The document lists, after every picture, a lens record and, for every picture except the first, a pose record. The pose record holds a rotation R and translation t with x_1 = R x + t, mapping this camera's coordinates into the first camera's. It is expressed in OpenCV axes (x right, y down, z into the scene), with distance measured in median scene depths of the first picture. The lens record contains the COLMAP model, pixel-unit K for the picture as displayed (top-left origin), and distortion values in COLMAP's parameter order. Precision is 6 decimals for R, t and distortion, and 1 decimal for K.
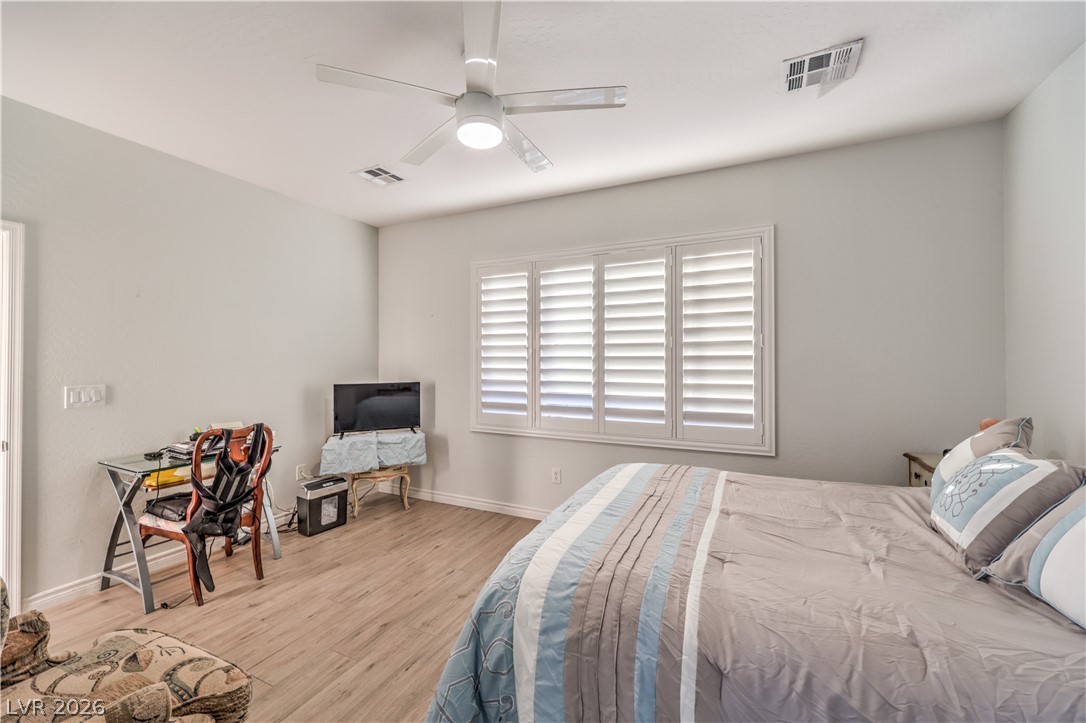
lens RADIAL K [[432.4, 0, 544.2], [0, 432.4, 355.8], [0, 0, 1]] dist [-0.001346, -0.000001]
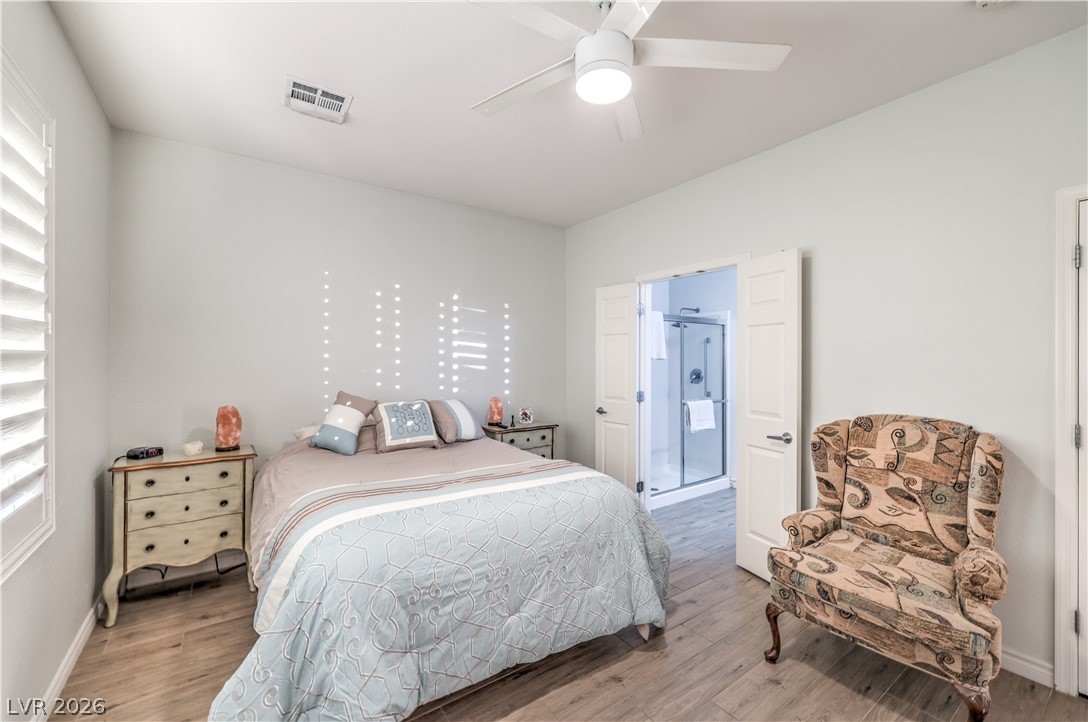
lens RADIAL K [[450.3, 0, 530.0], [0, 450.3, 359.5], [0, 0, 1]] dist [-0.002177, -0.000078]
pose [[-0.868095, -0.001964, 0.496394, -0.260693], [-0.007158, 0.999938, -0.008560, 0.008940], [-0.496346, -0.010984, -0.868055, 1.050314]]
